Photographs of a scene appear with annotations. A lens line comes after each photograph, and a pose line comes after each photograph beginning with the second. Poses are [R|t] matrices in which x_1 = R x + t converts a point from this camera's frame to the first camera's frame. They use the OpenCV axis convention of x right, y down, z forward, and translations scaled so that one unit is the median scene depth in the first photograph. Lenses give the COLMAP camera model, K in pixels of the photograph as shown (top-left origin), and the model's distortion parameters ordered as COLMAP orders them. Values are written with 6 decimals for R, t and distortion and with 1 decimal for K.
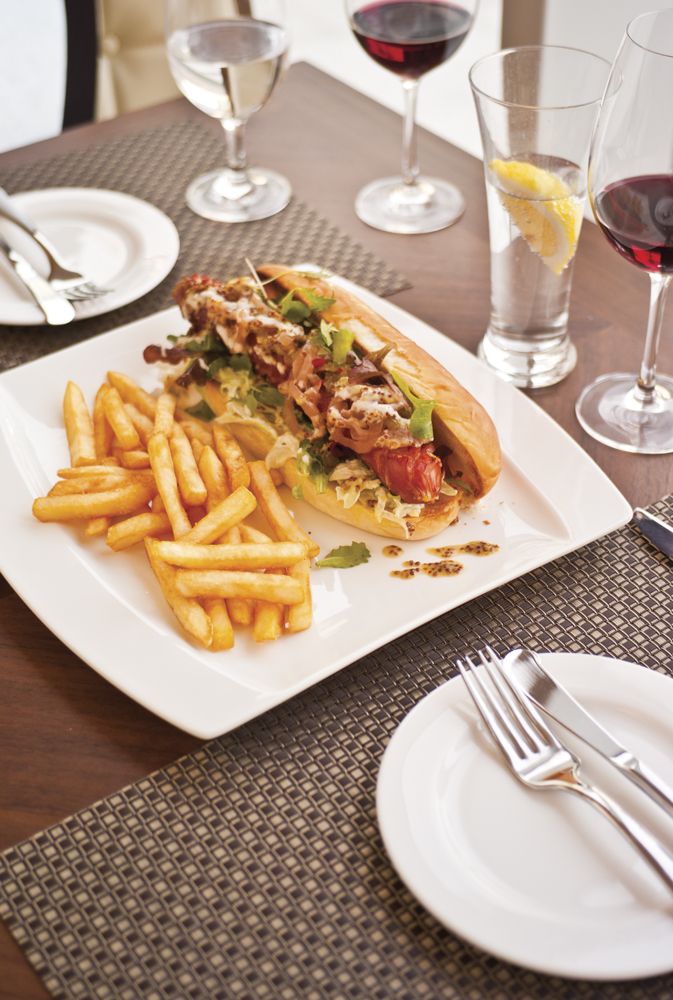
lens RADIAL K [[2941.6, 0, 336.5], [0, 2941.6, 500.0], [0, 0, 1]] dist [0.095254, 0.030594]
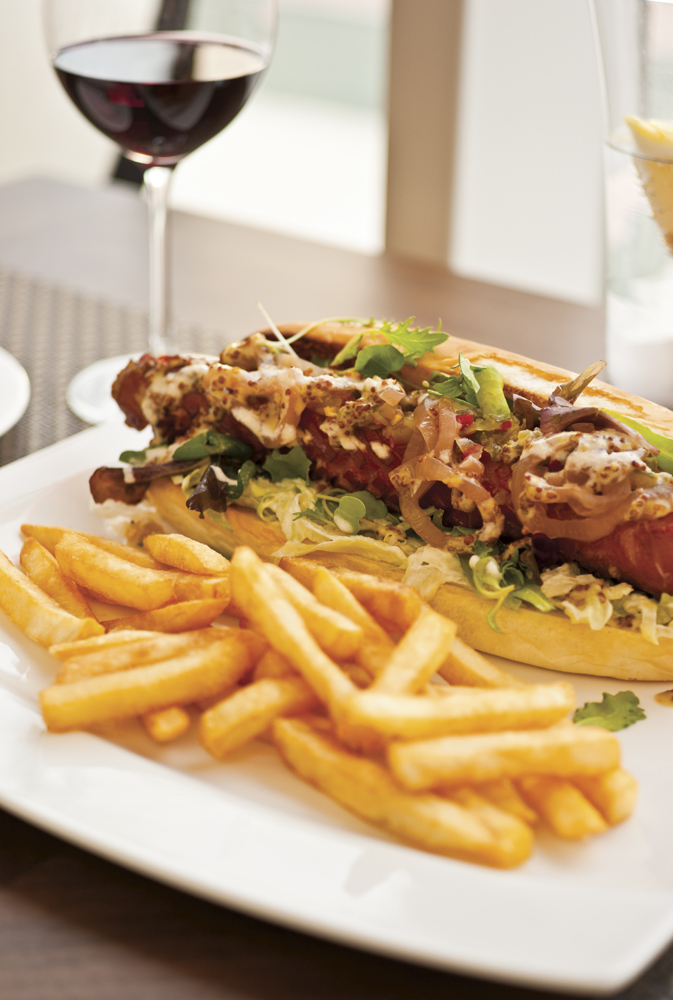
lens RADIAL K [[2941.6, 0, 336.5], [0, 2941.6, 500.0], [0, 0, 1]] dist [0.095254, 0.030594]
pose [[0.862554, -0.037520, 0.504572, -0.325932], [0.204499, 0.938015, -0.279835, 0.128058], [-0.462797, 0.344557, 0.816761, 0.534603]]
